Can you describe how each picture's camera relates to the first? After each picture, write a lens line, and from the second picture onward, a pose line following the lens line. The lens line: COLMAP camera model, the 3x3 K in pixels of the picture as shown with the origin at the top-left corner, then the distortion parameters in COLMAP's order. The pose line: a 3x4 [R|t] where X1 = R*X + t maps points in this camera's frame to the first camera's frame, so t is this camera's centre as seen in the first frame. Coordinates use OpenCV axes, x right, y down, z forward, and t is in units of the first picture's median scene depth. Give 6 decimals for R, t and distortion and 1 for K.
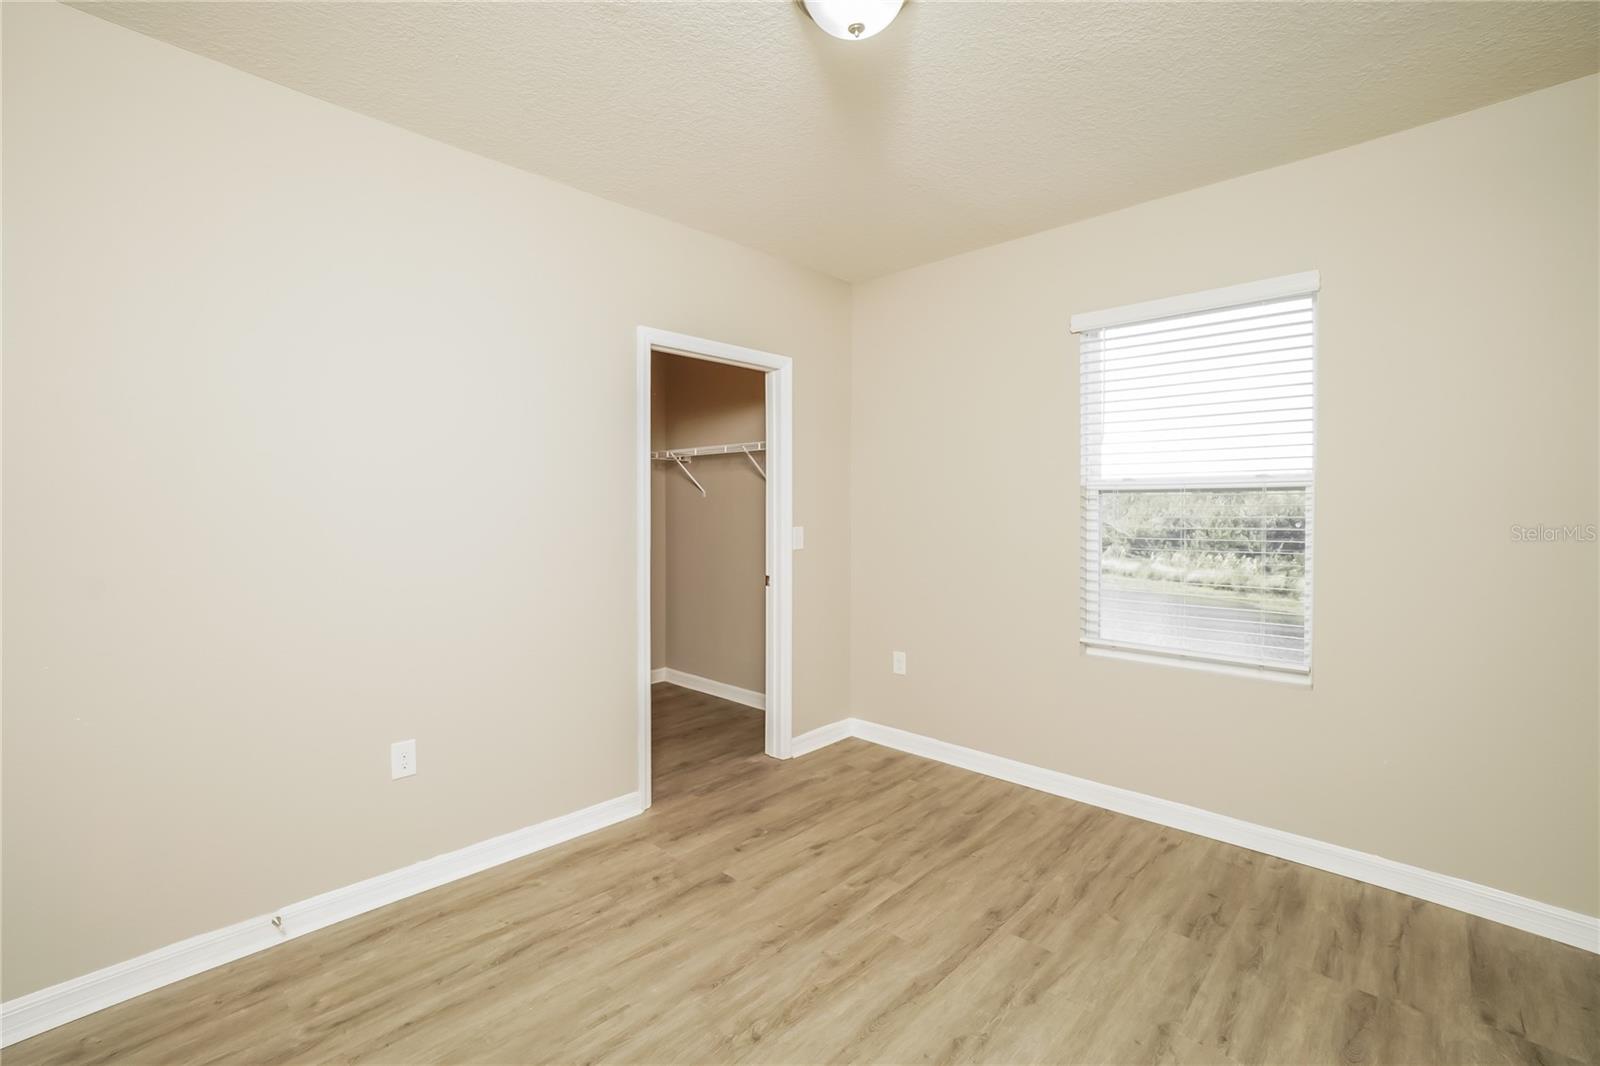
lens RADIAL K [[739.3, 0, 797.1], [0, 739.3, 525.2], [0, 0, 1]] dist [-0.018774, 0.006200]
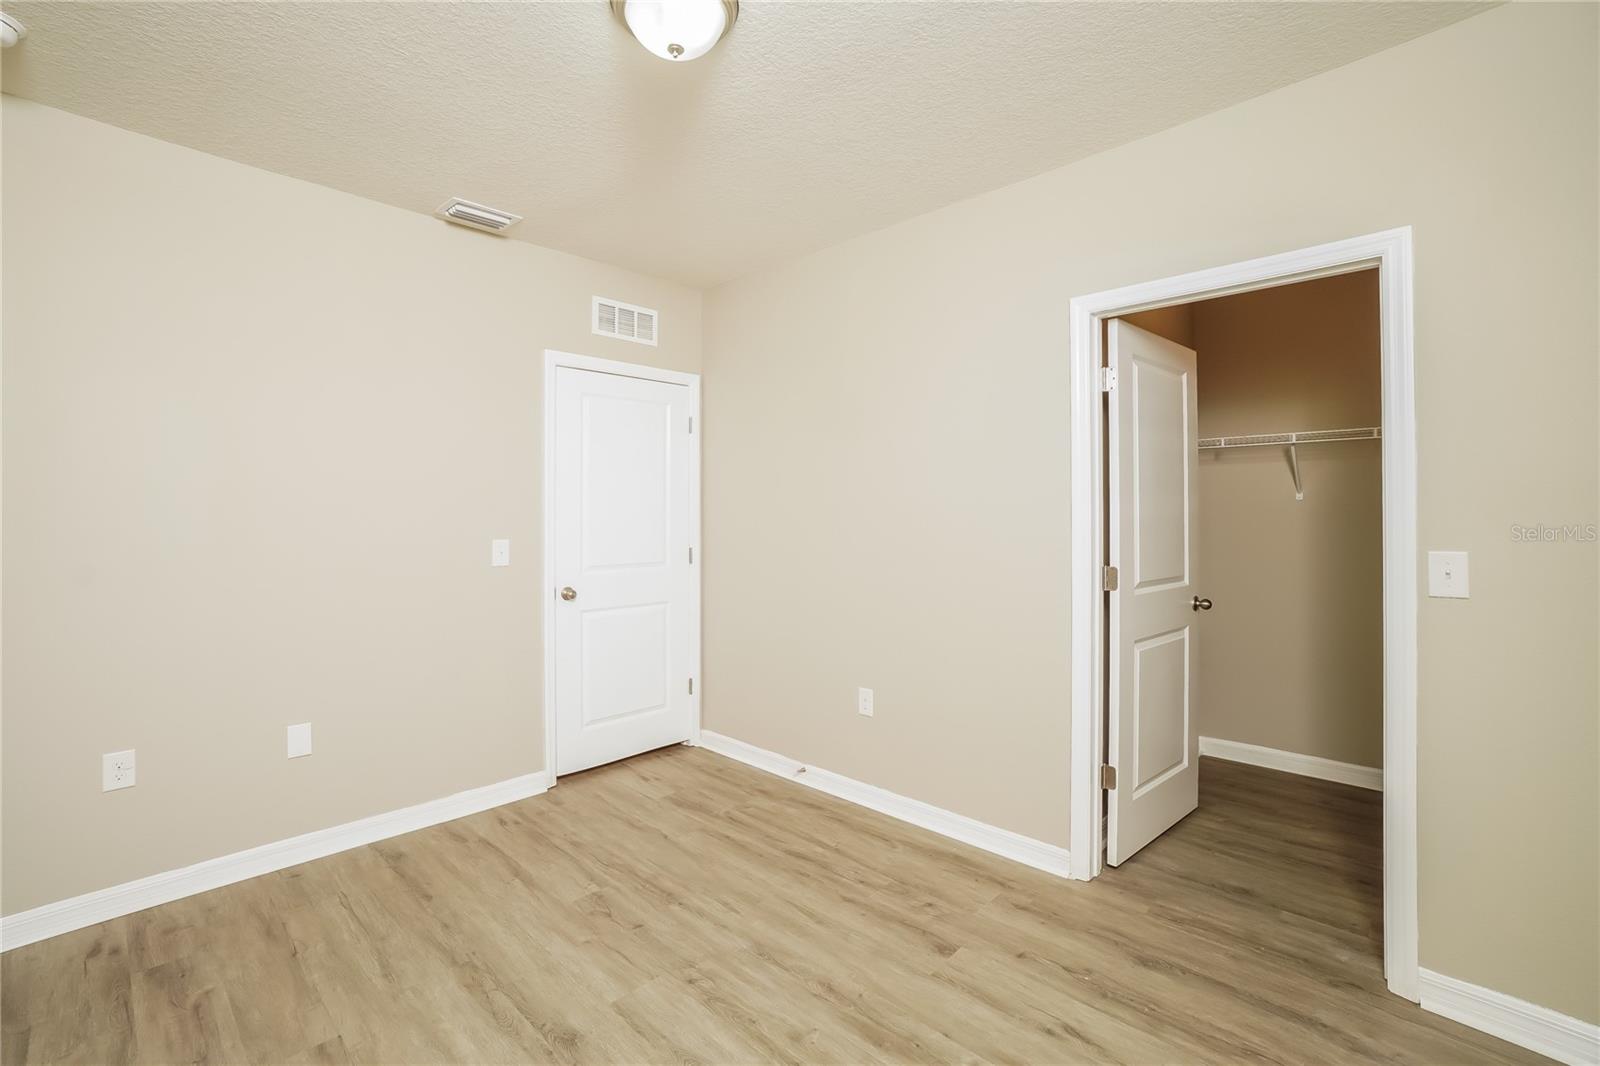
lens RADIAL K [[739.3, 0, 794.8], [0, 739.3, 526.4], [0, 0, 1]] dist [-0.018774, 0.006200]
pose [[-0.063560, 0.006644, -0.997956, 0.844921], [-0.015502, 0.999851, 0.007644, -0.019474], [0.997858, 0.015956, -0.063448, 0.959729]]
